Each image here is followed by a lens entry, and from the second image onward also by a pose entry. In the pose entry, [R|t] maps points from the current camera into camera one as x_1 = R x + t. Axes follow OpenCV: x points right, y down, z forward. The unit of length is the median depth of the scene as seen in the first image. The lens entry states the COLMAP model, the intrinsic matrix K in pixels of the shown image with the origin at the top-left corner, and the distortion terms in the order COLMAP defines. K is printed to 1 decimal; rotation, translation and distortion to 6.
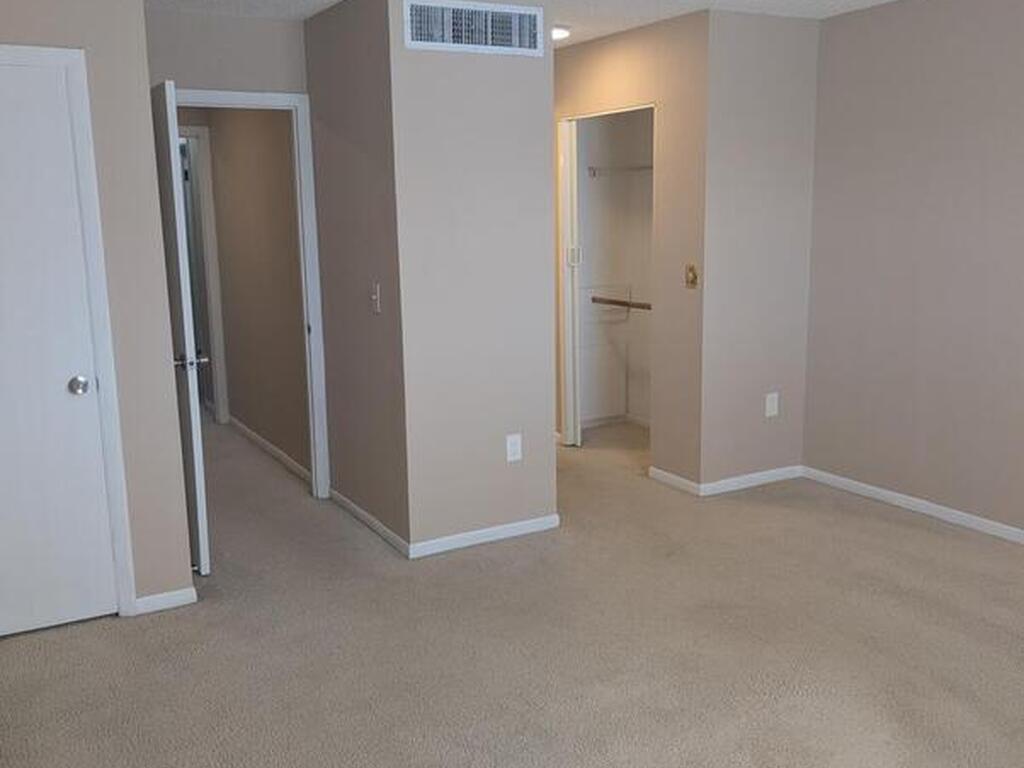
lens RADIAL K [[978.0, 0, 518.0], [0, 978.0, 382.1], [0, 0, 1]] dist [0.013512, 0.000000]
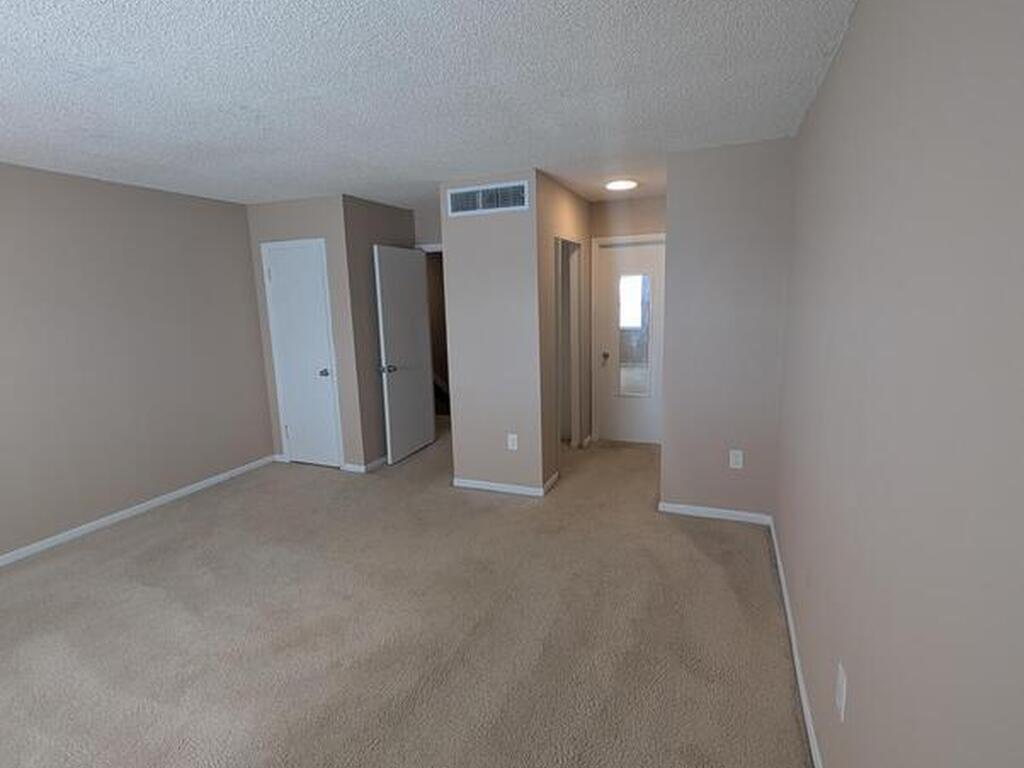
lens RADIAL K [[519.5, 0, 507.2], [0, 519.5, 388.0], [0, 0, 1]] dist [-0.011450, 0.003533]
pose [[0.615900, 0.143606, -0.774626, 0.971788], [-0.126659, 0.988505, 0.082551, -0.141799], [0.777576, 0.047270, 0.627009, 0.600215]]
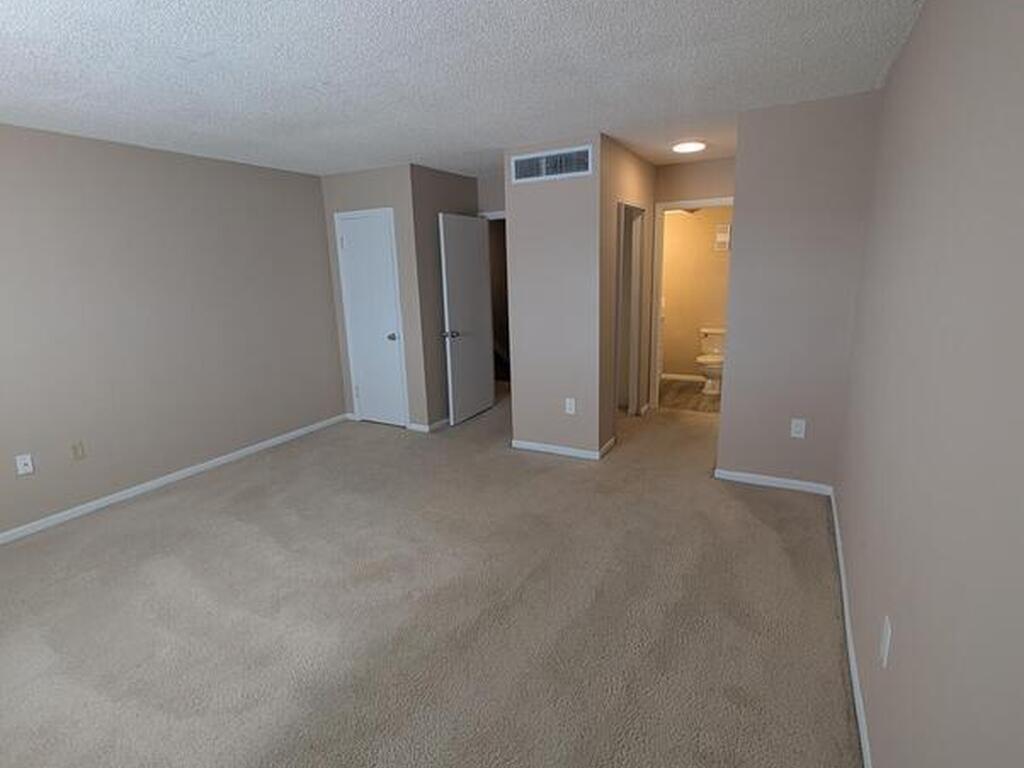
lens RADIAL K [[519.5, 0, 503.7], [0, 519.5, 390.9], [0, 0, 1]] dist [-0.011450, 0.003533]
pose [[0.520929, 0.204310, -0.828789, 1.003578], [-0.132743, 0.978511, 0.157784, -0.129434], [0.843216, 0.027821, 0.536855, 0.568530]]
